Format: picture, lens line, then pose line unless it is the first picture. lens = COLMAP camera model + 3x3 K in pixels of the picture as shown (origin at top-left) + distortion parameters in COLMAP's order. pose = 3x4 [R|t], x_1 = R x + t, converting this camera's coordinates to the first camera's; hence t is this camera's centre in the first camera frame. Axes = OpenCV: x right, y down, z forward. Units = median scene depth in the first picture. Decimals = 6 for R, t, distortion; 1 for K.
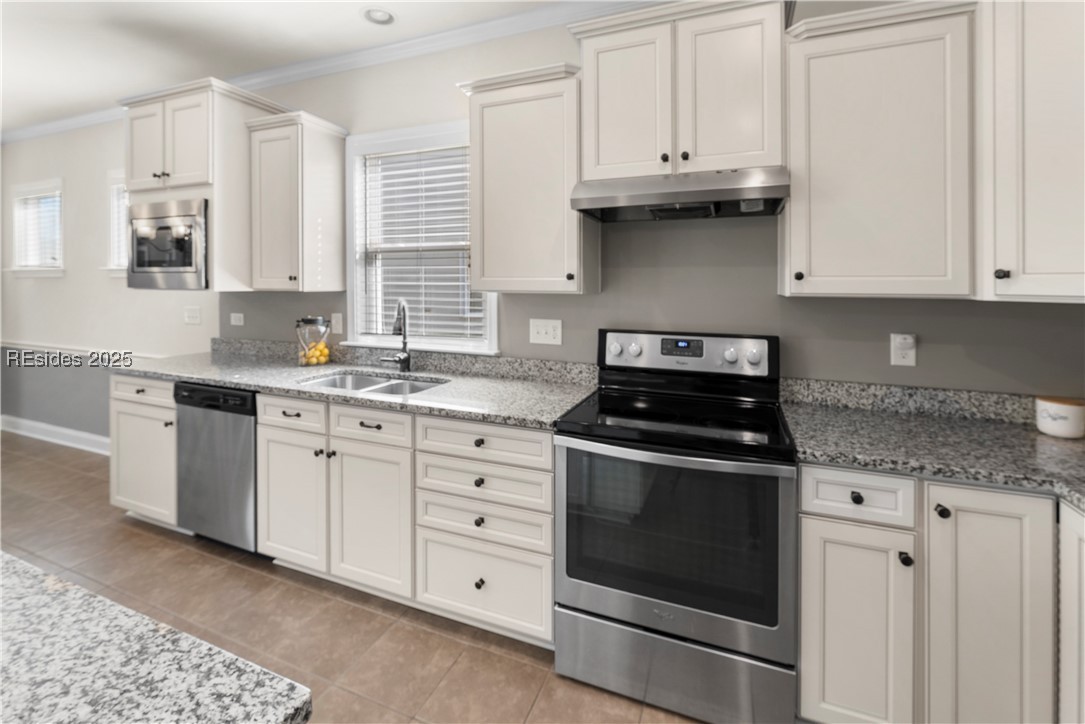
lens RADIAL K [[467.8, 0, 536.6], [0, 467.8, 291.0], [0, 0, 1]] dist [-0.001308, -0.000474]
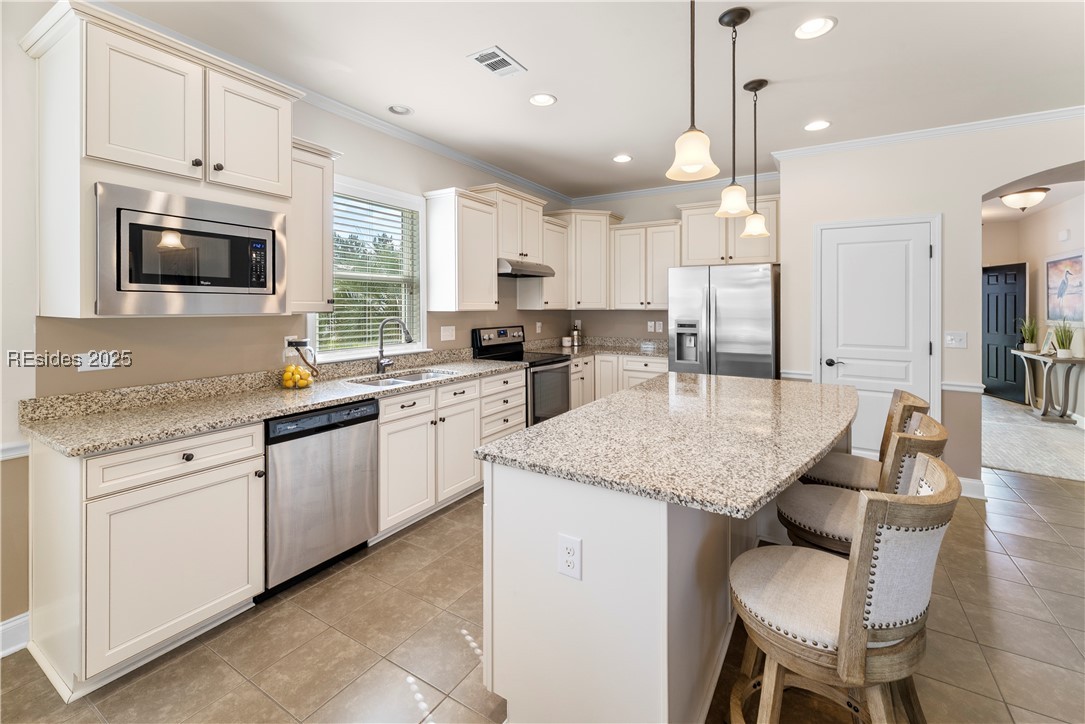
lens RADIAL K [[467.8, 0, 546.6], [0, 467.8, 305.9], [0, 0, 1]] dist [-0.001308, -0.000474]
pose [[0.156504, -0.006328, 0.987657, -1.972930], [0.011032, 0.999928, 0.004658, -0.021153], [-0.987616, 0.010167, 0.156562, 0.455109]]
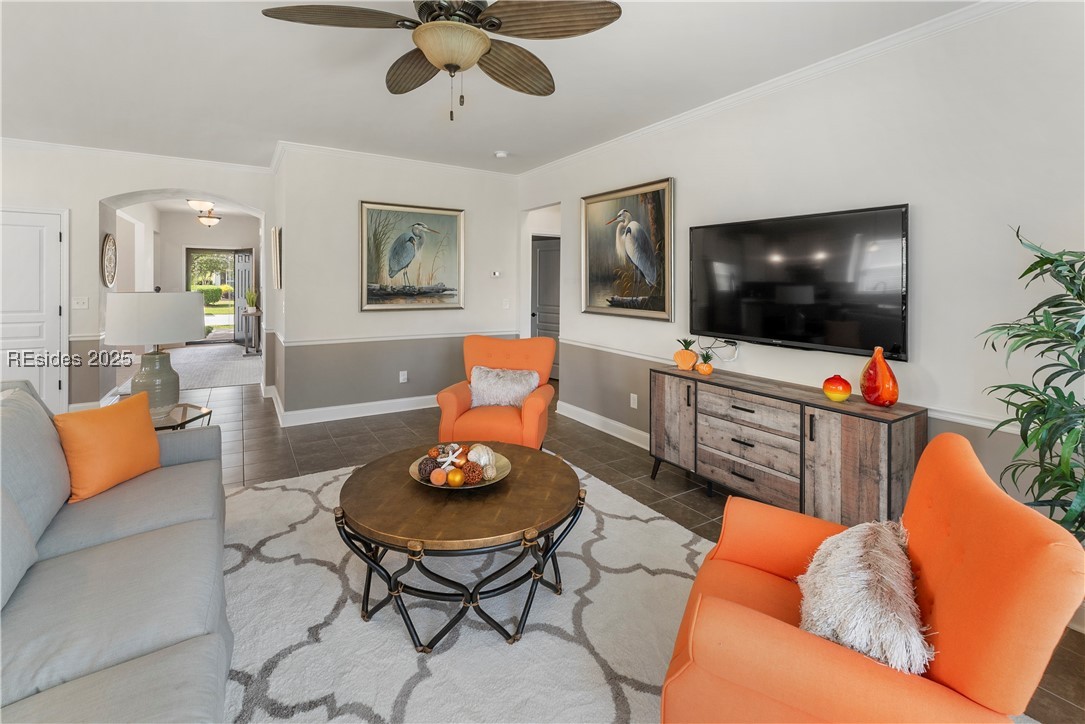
lens RADIAL K [[467.8, 0, 504.4], [0, 467.8, 282.2], [0, 0, 1]] dist [-0.001308, -0.000474]
pose [[-0.804707, -0.010306, 0.593583, -3.191845], [0.001555, 0.999809, 0.019466, -0.018866], [-0.593670, 0.016587, -0.804537, -0.167413]]
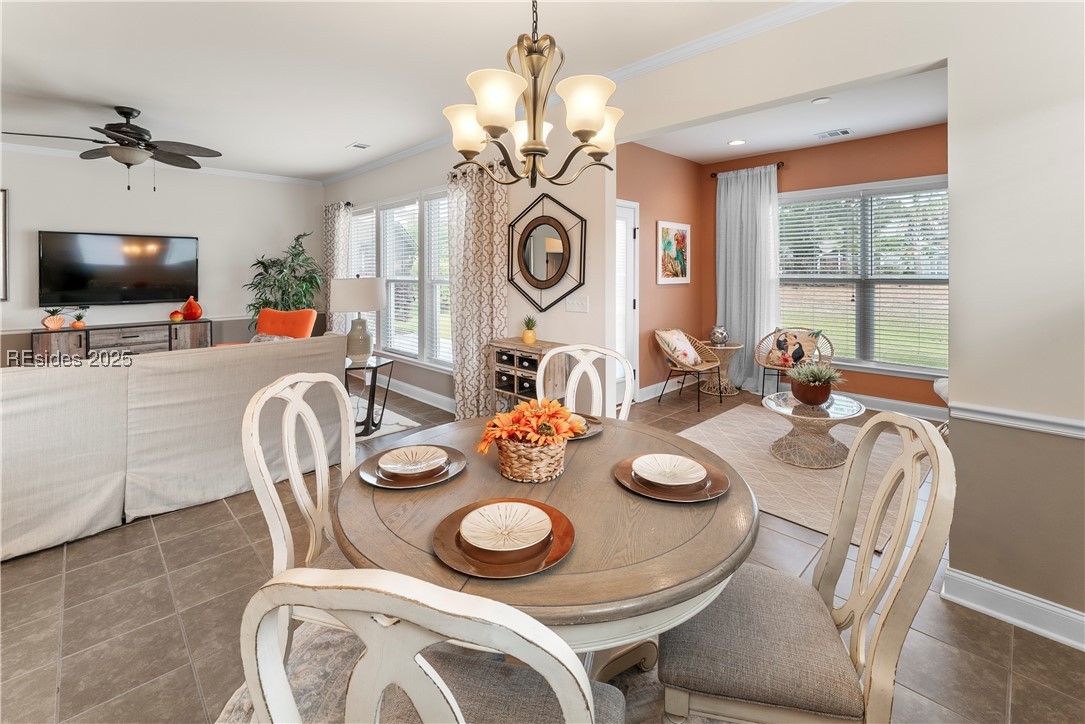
lens RADIAL K [[467.8, 0, 548.2], [0, 467.8, 275.3], [0, 0, 1]] dist [-0.001308, -0.000474]
pose [[-0.400968, 0.007715, -0.916059, -1.477613], [-0.016192, 0.999749, 0.015507, -0.036986], [0.915949, 0.021051, -0.400743, 1.489457]]
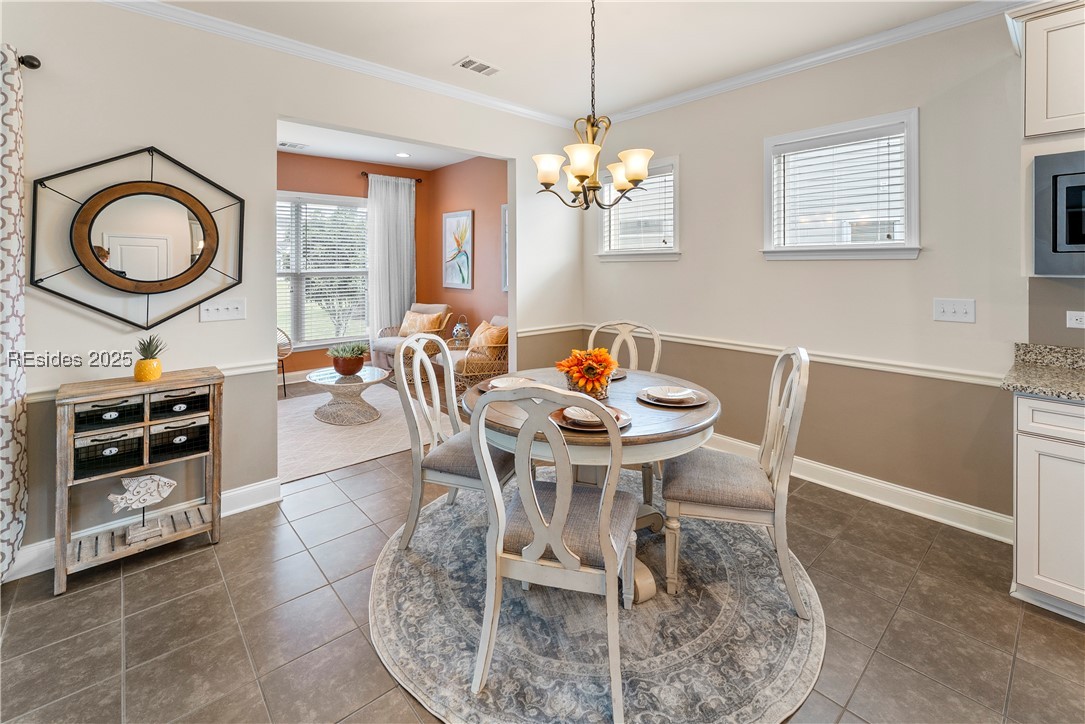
lens RADIAL K [[467.8, 0, 537.7], [0, 467.8, 262.4], [0, 0, 1]] dist [-0.001308, -0.000474]
pose [[0.897880, -0.007191, -0.440182, -1.750351], [-0.002458, 0.999769, -0.021347, -0.010372], [0.440234, 0.020249, 0.897655, 0.058836]]
